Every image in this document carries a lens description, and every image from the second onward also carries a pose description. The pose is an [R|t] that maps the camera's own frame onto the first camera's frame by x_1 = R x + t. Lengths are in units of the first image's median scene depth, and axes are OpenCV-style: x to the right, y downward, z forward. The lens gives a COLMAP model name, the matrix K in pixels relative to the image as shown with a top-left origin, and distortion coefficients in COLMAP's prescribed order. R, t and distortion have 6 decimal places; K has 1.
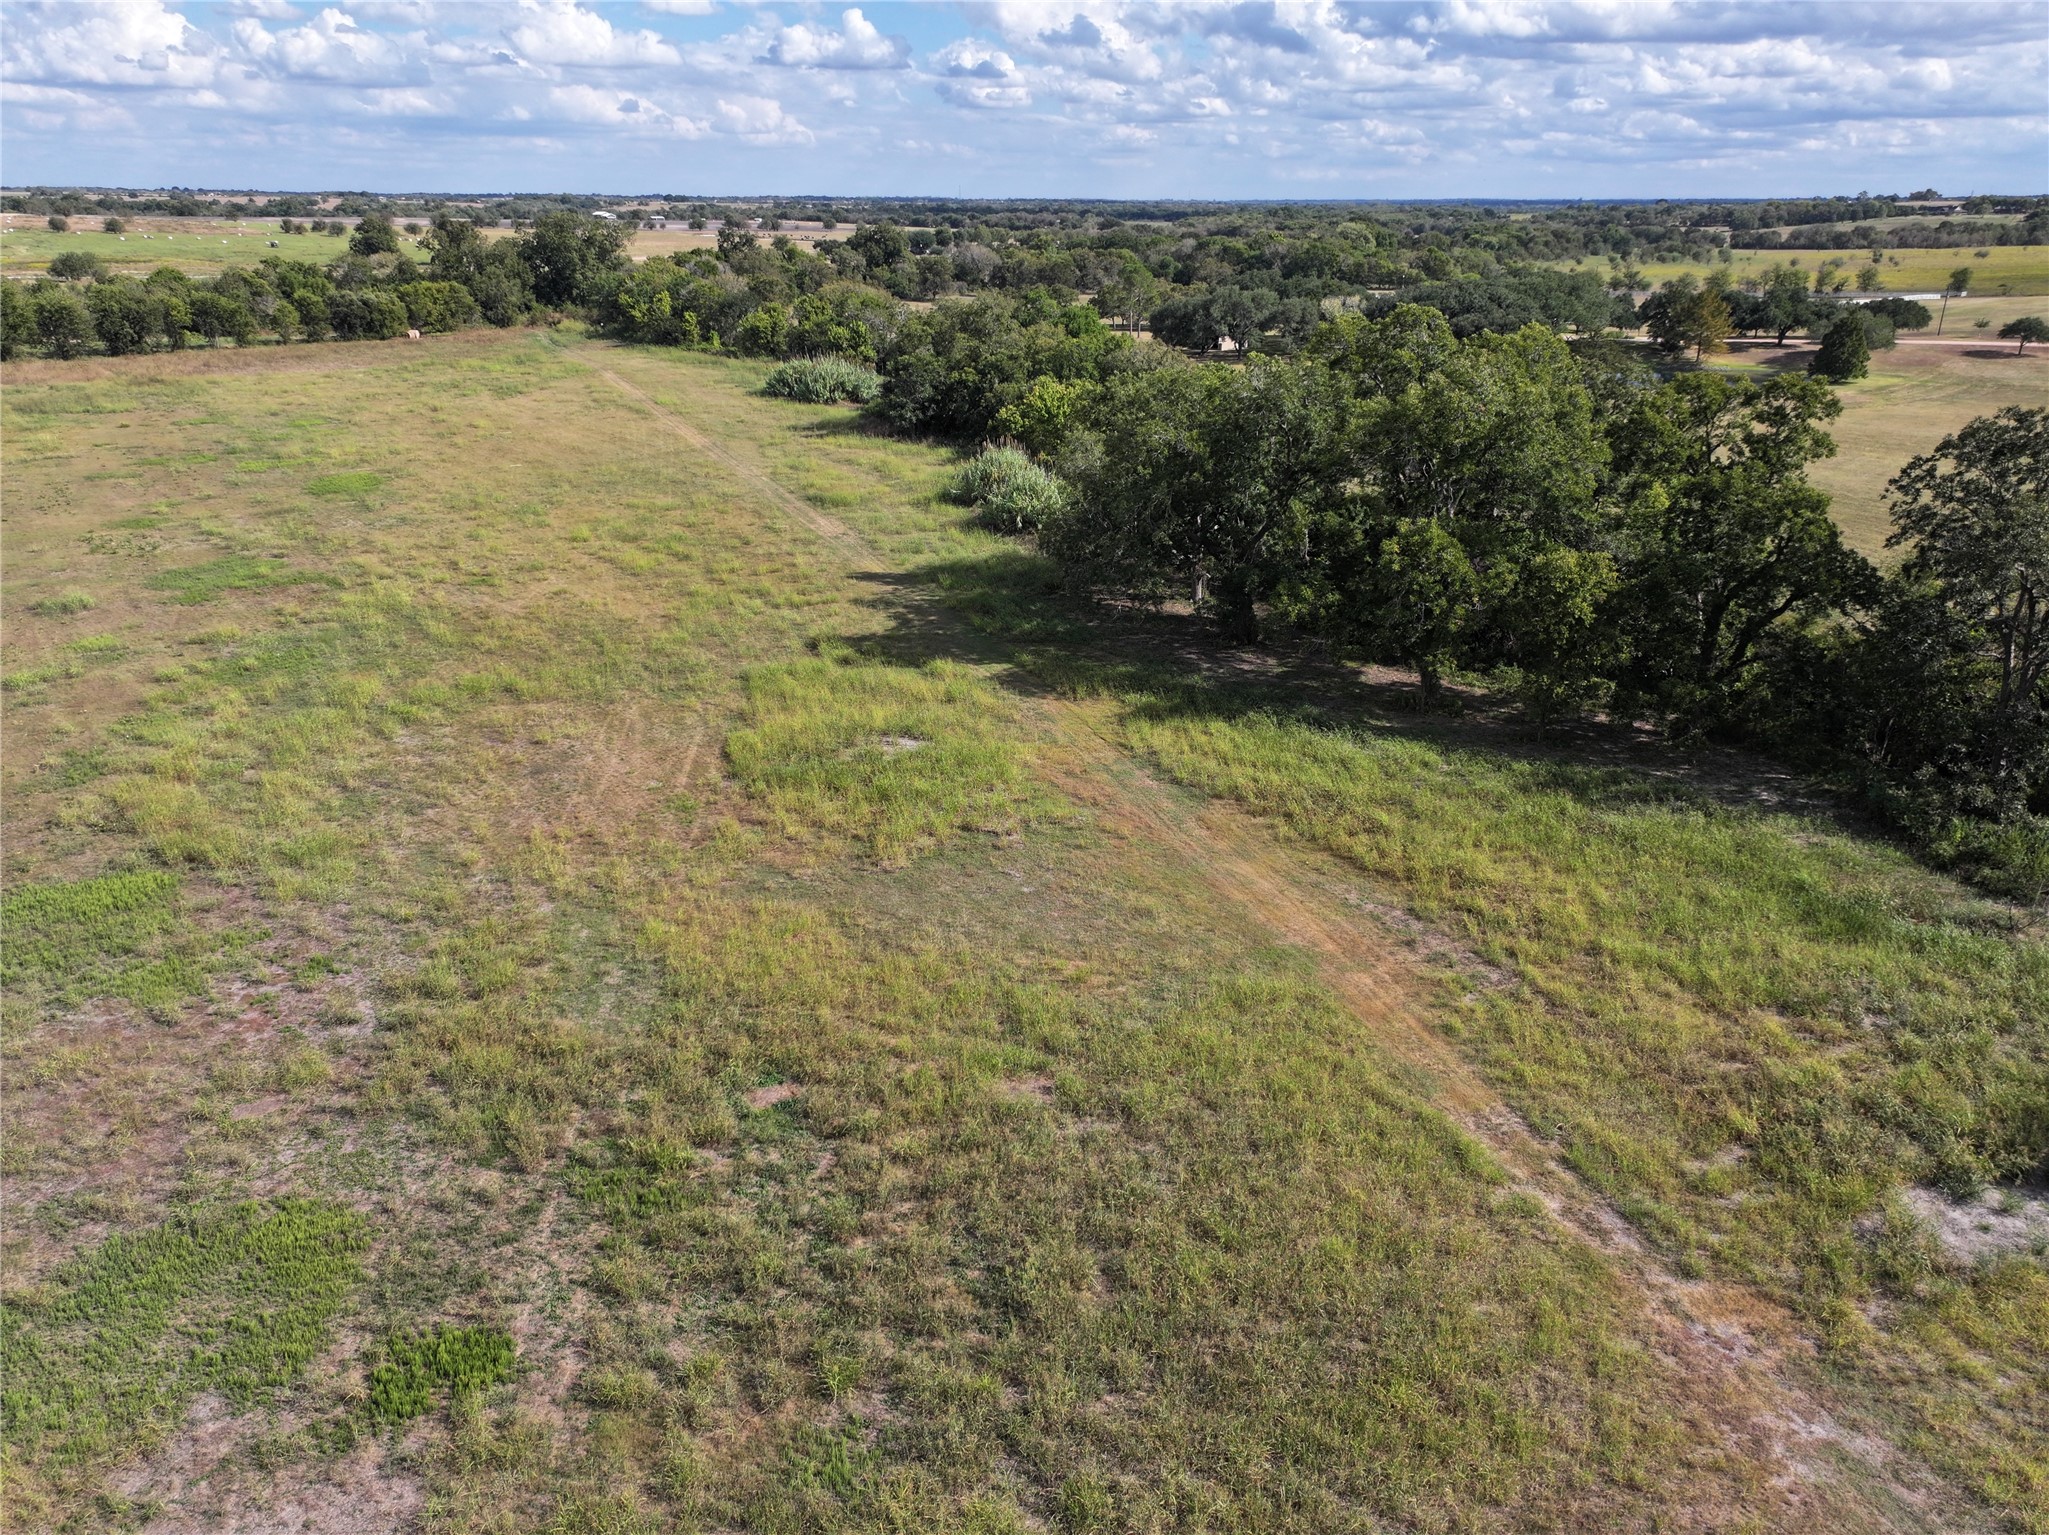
lens RADIAL K [[1436.2, 0, 1029.4], [0, 1436.2, 757.1], [0, 0, 1]] dist [-0.000508, 0.016695]
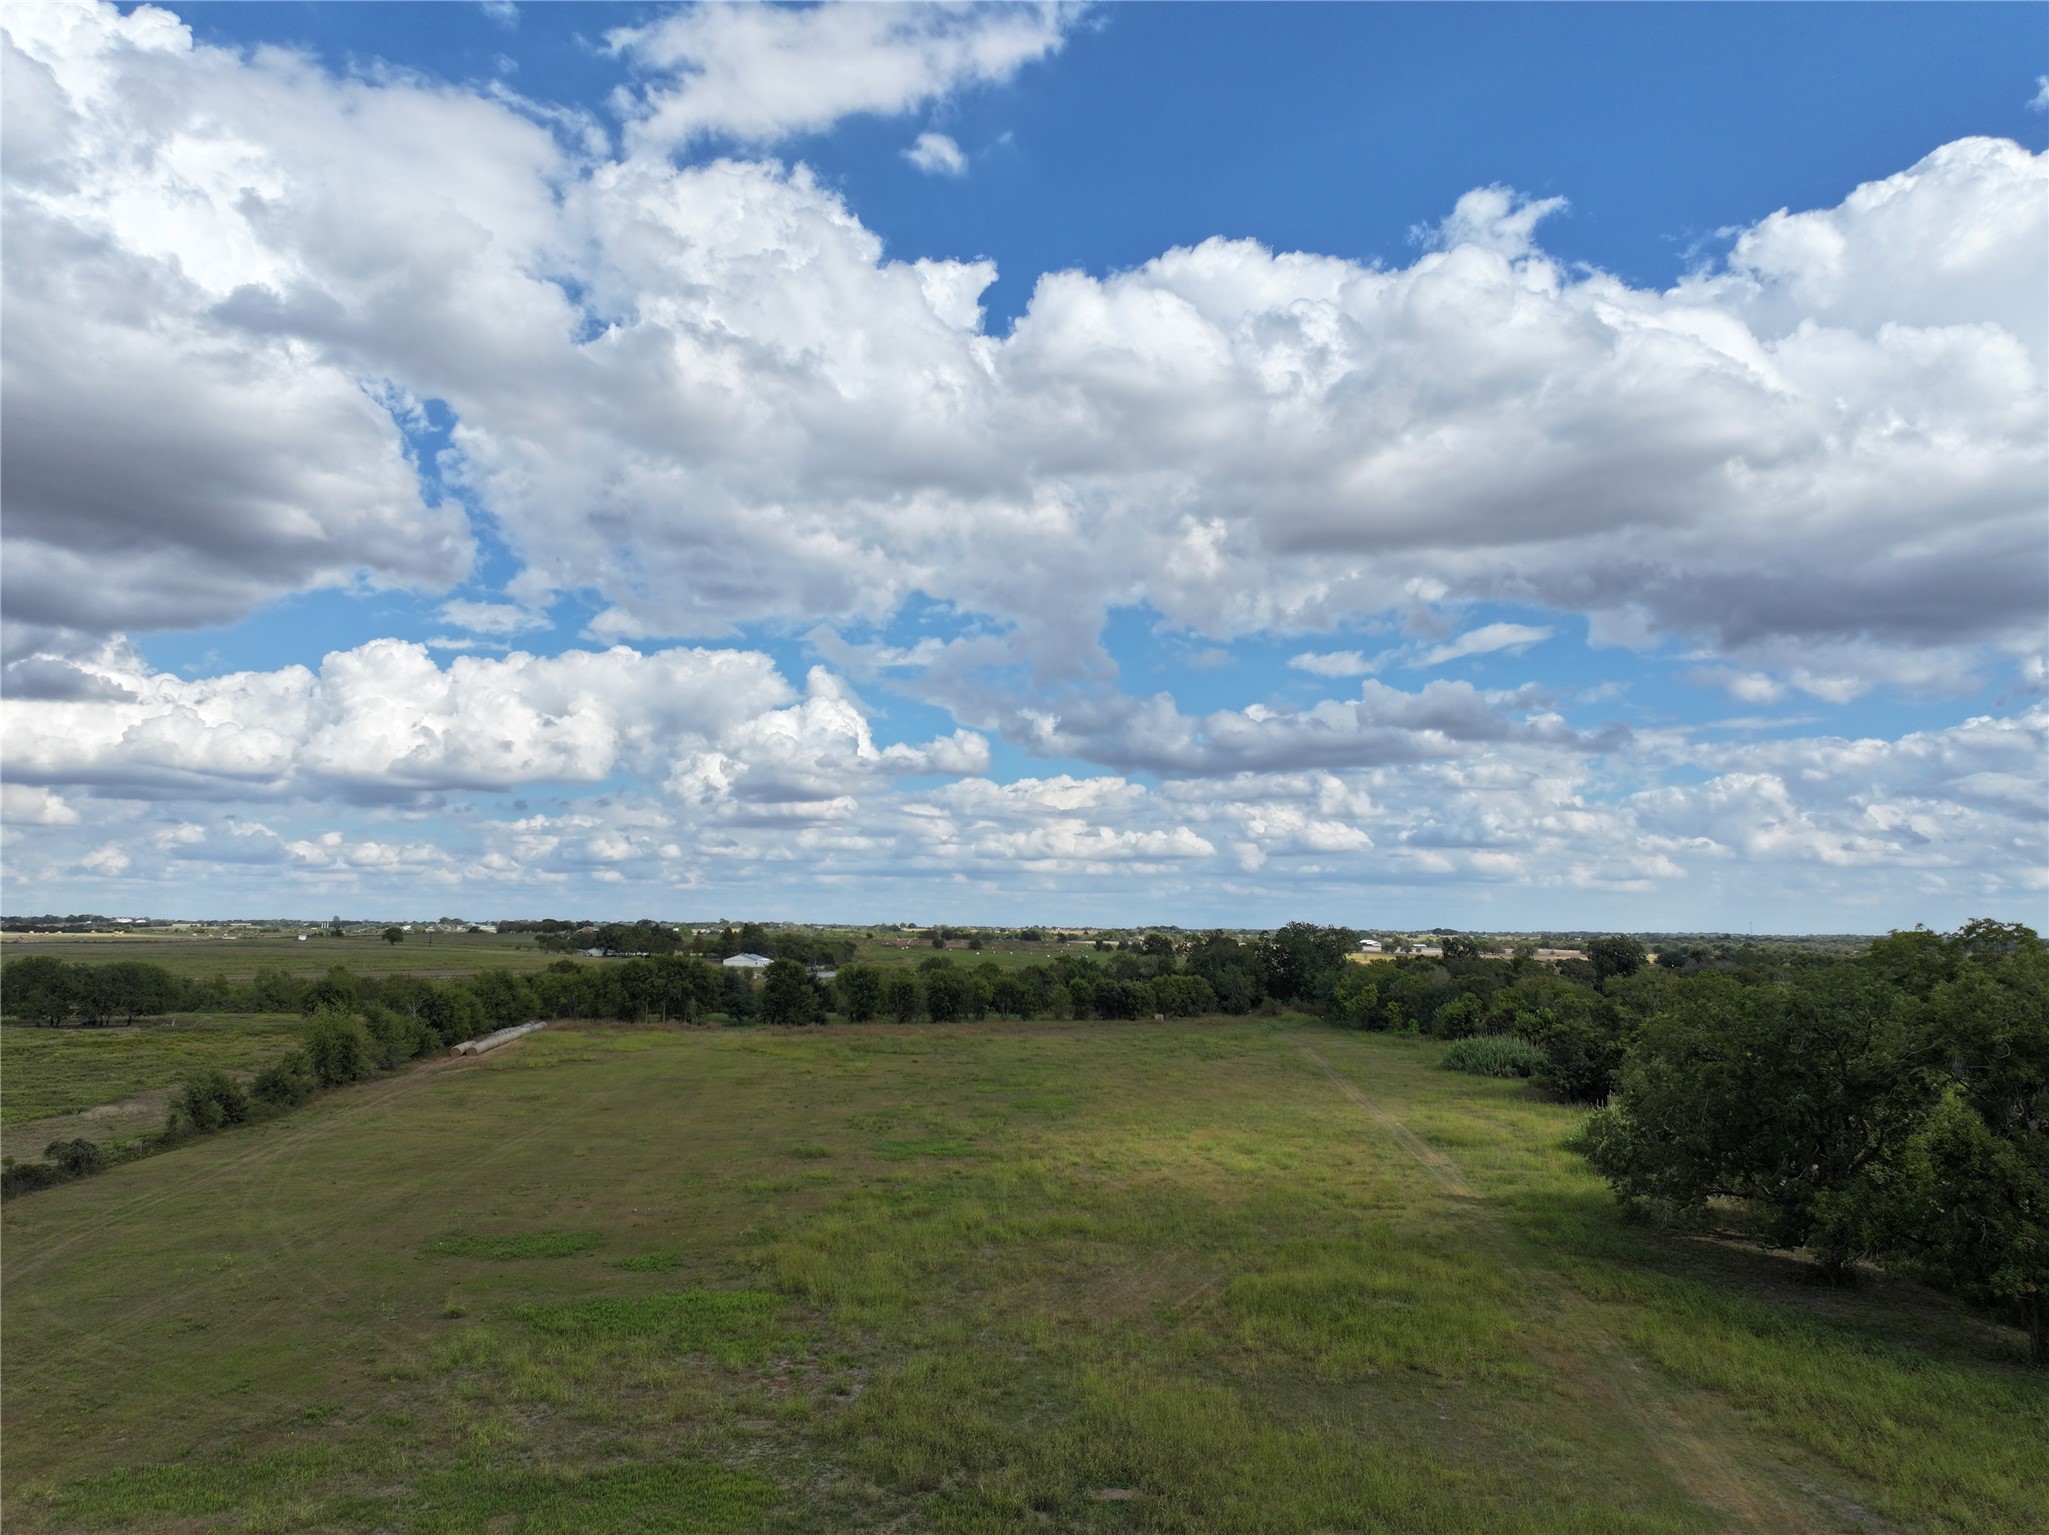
lens RADIAL K [[1436.2, 0, 1031.2], [0, 1436.2, 753.8], [0, 0, 1]] dist [-0.000508, 0.016695]
pose [[0.873405, -0.059116, -0.483393, 0.146999], [-0.178349, 0.884818, -0.430451, 0.093836], [0.453162, 0.462171, 0.762261, -0.068185]]
